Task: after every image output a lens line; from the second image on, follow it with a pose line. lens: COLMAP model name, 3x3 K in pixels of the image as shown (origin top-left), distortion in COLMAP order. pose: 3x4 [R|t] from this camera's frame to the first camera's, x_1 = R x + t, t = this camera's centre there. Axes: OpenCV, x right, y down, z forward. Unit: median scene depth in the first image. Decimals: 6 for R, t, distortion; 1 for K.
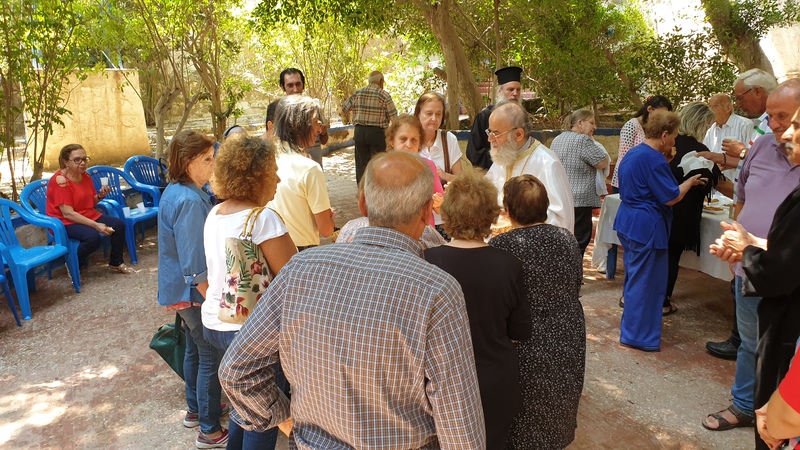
lens RADIAL K [[652.3, 0, 400.0], [0, 652.3, 225.0], [0, 0, 1]] dist [-0.071917, 0.161620]
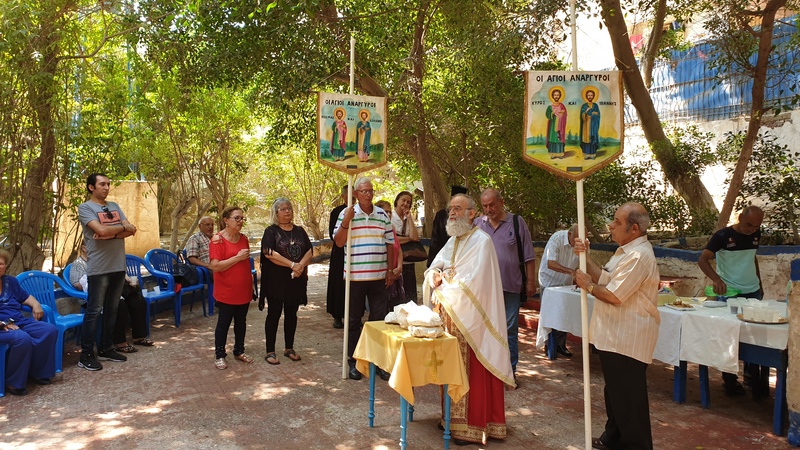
lens RADIAL K [[642.9, 0, 404.3], [0, 642.9, 214.3], [0, 0, 1]] dist [0.032253, -0.003696]
pose [[0.999461, 0.030171, 0.012973, 0.018061], [-0.026738, 0.976896, -0.212035, 0.045003], [-0.019071, 0.211574, 0.977176, -0.111674]]
